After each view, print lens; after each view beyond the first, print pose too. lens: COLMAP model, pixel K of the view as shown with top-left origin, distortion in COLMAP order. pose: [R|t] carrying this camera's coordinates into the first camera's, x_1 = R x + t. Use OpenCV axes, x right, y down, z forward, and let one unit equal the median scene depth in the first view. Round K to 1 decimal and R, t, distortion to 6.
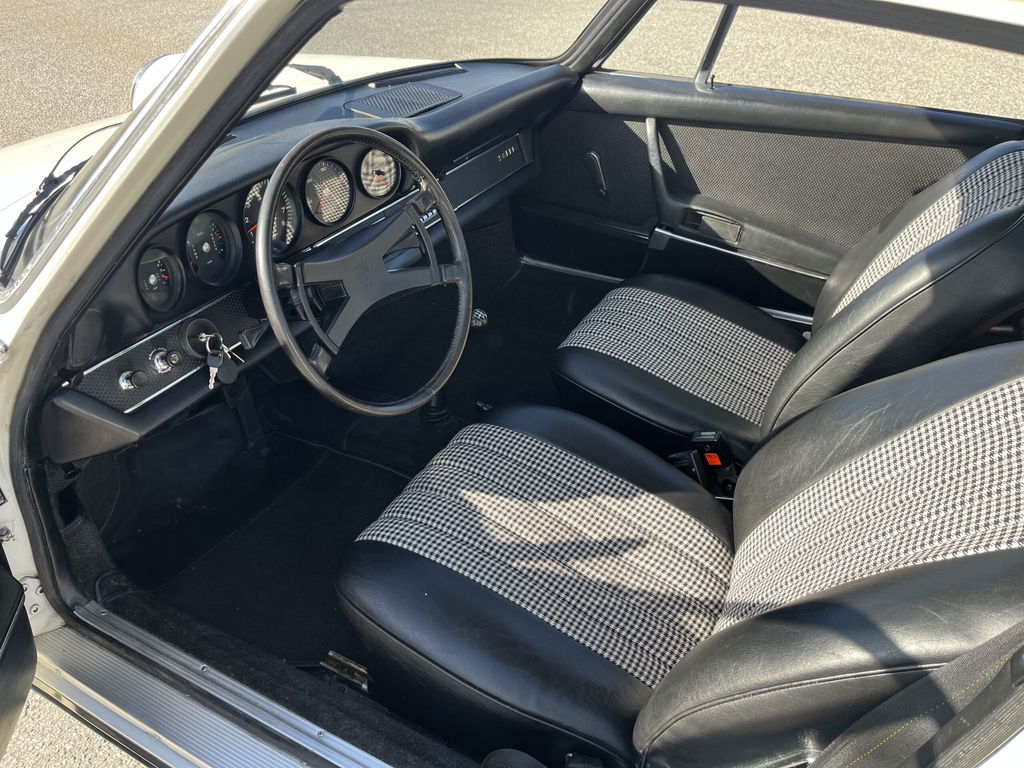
lens RADIAL K [[771.6, 0, 512.0], [0, 771.6, 384.0], [0, 0, 1]] dist [0.086216, 0.001231]
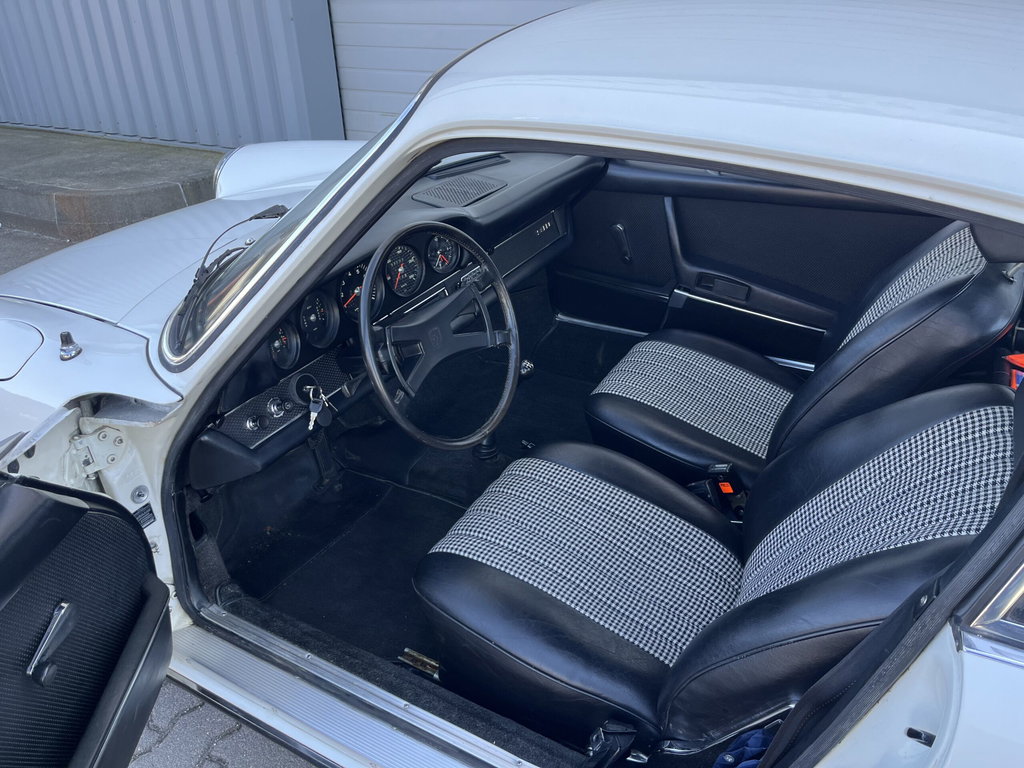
lens RADIAL K [[748.9, 0, 512.0], [0, 748.9, 384.0], [0, 0, 1]] dist [0.036437, -0.000266]
pose [[0.999064, -0.011614, -0.041661, -0.018271], [0.008935, 0.997913, -0.063945, 0.013259], [0.042316, 0.063513, 0.997083, -0.185721]]
